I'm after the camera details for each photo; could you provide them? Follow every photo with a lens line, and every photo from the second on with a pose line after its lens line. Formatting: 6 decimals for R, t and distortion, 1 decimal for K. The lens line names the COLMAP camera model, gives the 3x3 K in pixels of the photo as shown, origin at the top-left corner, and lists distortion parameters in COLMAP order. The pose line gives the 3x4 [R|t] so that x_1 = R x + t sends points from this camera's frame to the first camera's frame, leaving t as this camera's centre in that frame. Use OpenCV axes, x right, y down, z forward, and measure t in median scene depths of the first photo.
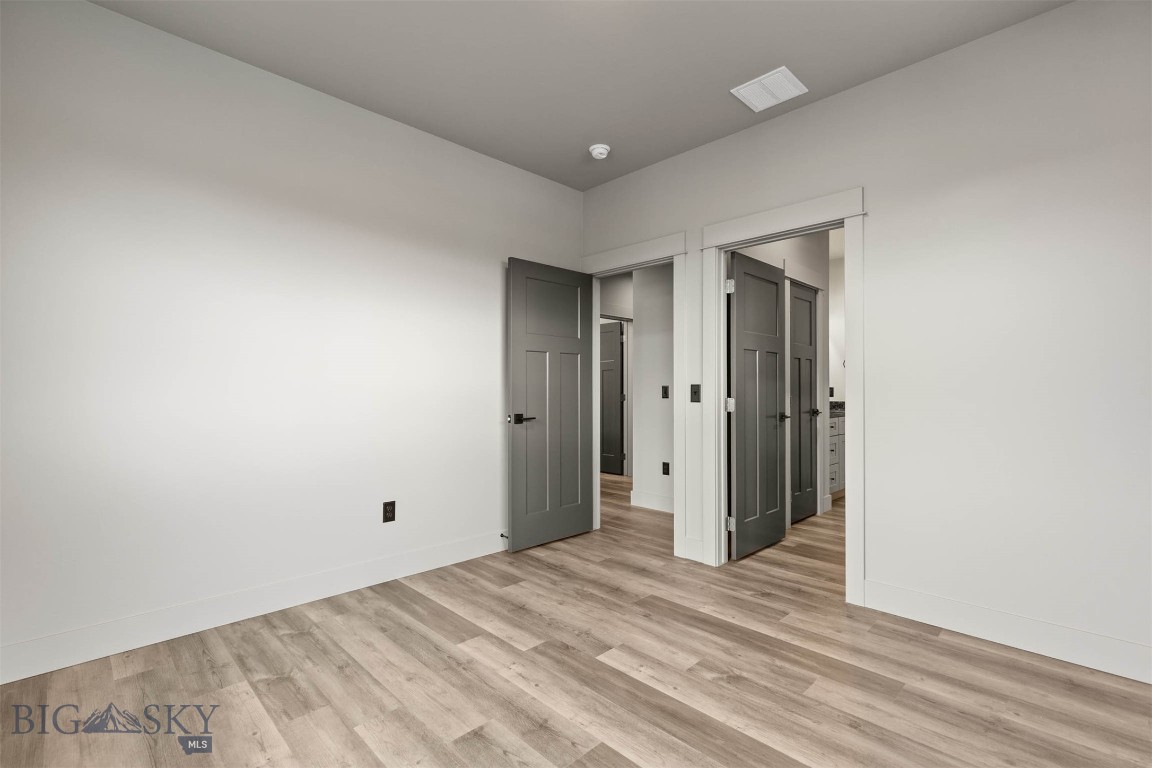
lens RADIAL K [[514.4, 0, 581.0], [0, 514.4, 393.5], [0, 0, 1]] dist [0.001707, 0.000527]
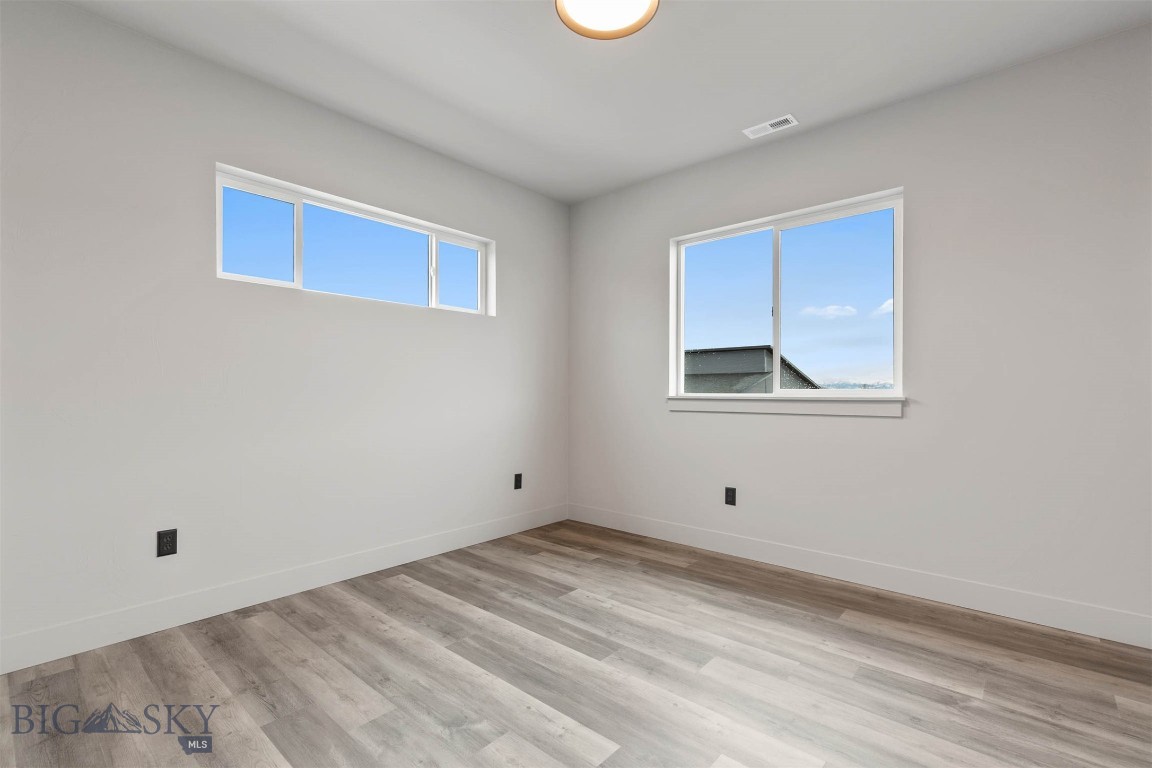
lens RADIAL K [[514.4, 0, 581.0], [0, 514.4, 393.5], [0, 0, 1]] dist [0.001707, 0.000527]
pose [[-0.997473, -0.002290, -0.071011, 0.157194], [-0.002997, 0.999947, 0.009847, -0.010385], [0.070985, 0.010035, -0.997427, 1.952688]]
